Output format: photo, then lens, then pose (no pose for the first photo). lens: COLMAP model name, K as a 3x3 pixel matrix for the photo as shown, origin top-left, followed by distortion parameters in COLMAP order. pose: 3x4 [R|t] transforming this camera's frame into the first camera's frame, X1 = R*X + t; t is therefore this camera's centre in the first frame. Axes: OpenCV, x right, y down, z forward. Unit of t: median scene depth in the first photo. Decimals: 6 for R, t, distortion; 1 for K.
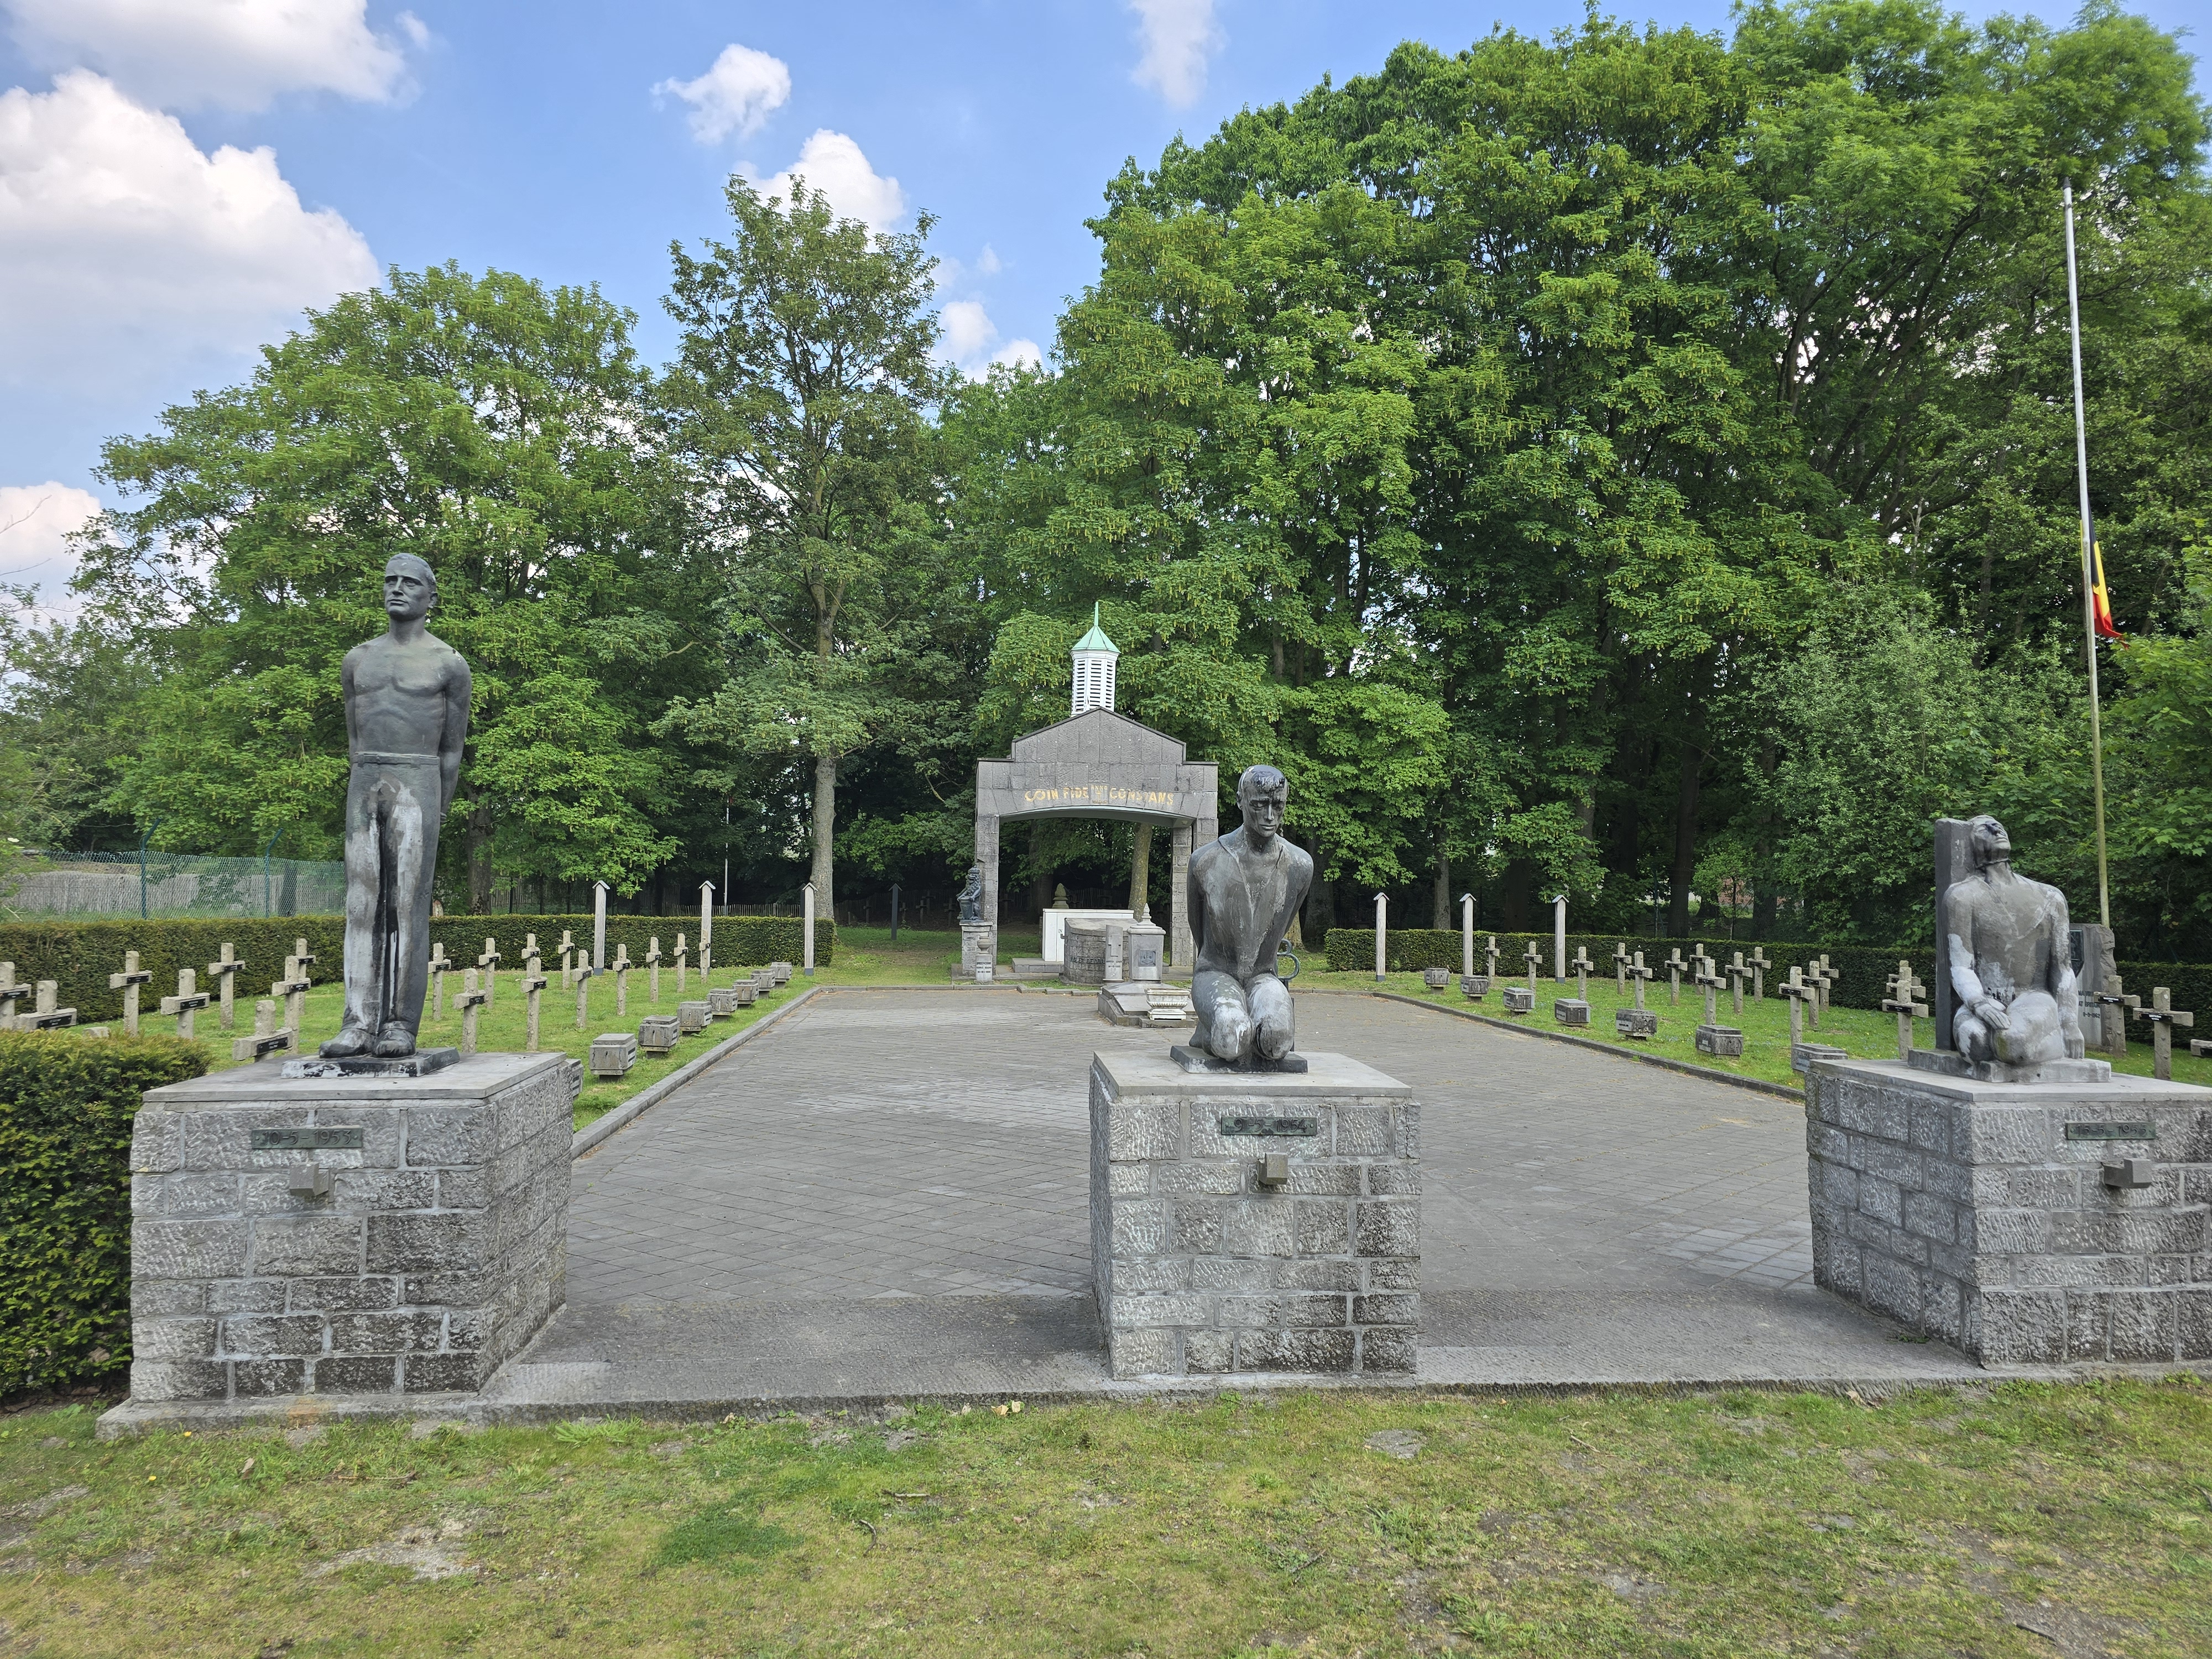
lens RADIAL K [[1506.4, 0, 1110.9], [0, 1506.4, 824.4], [0, 0, 1]] dist [0.085349, -0.076750]
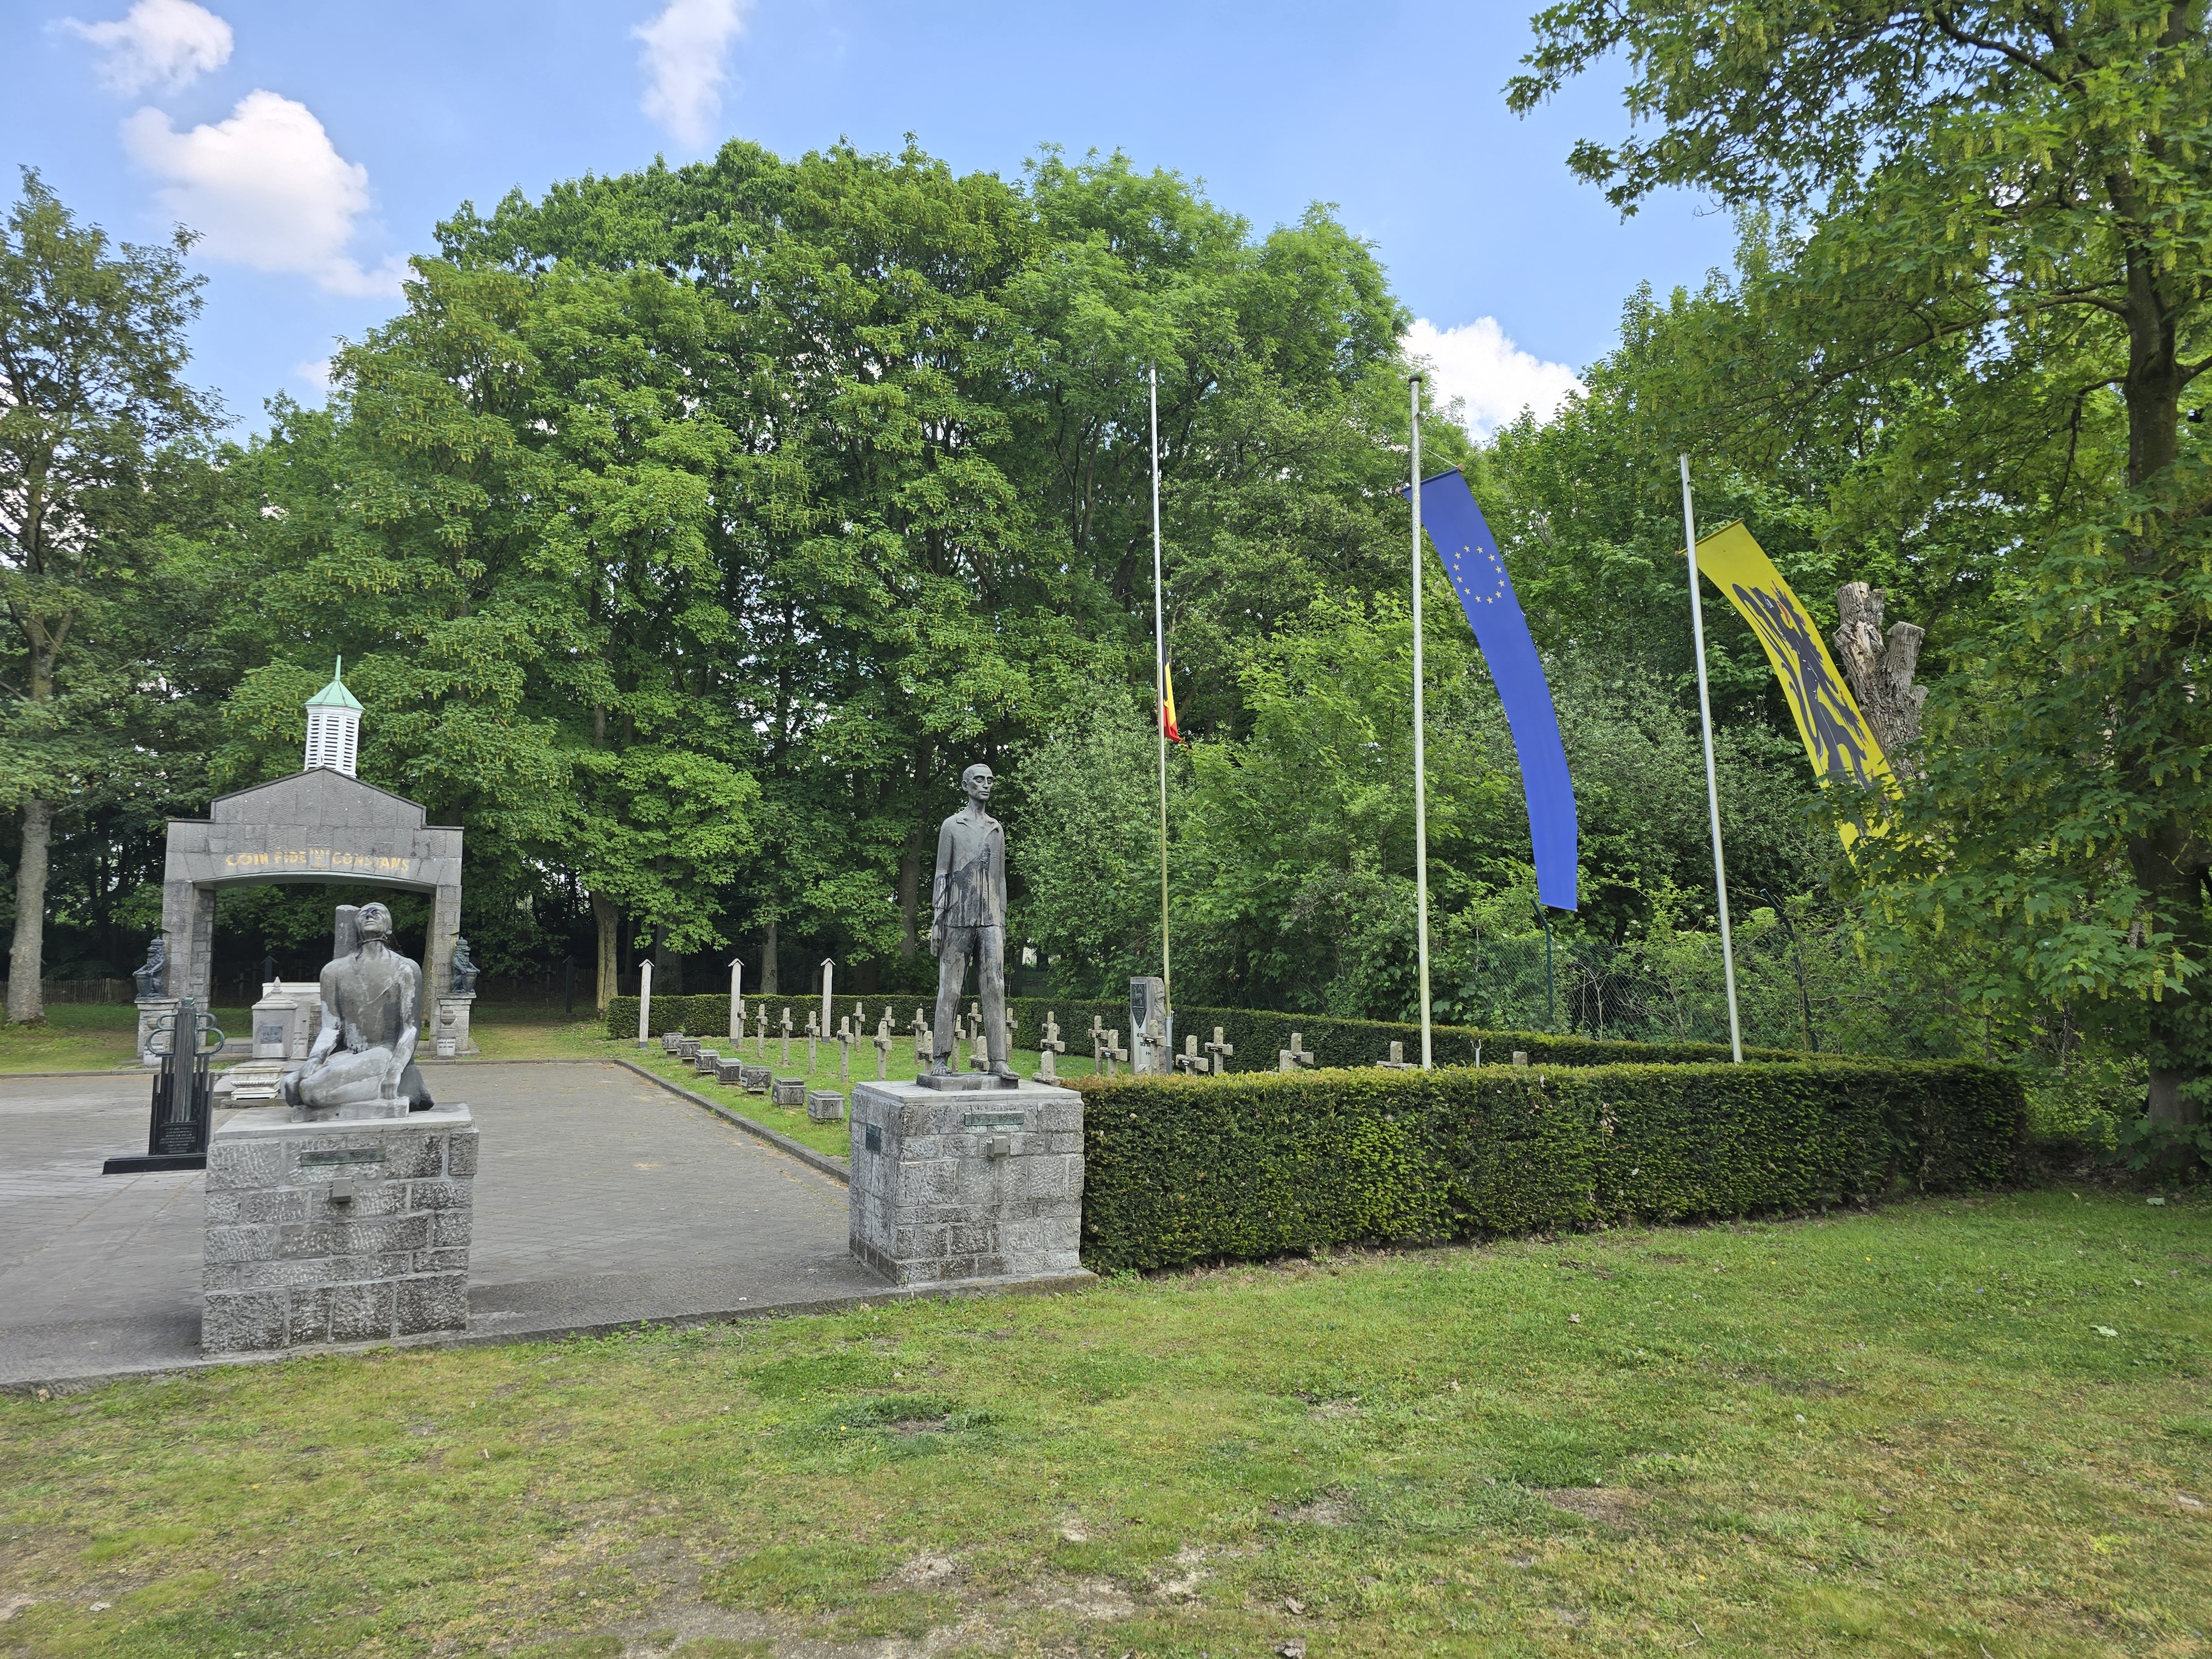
lens RADIAL K [[1506.4, 0, 1110.9], [0, 1506.4, 824.4], [0, 0, 1]] dist [0.085349, -0.076750]
pose [[0.944153, 0.017931, 0.329020, 0.119357], [-0.004358, 0.999110, -0.041946, -0.003237], [-0.329480, 0.038169, 0.943391, -0.057904]]
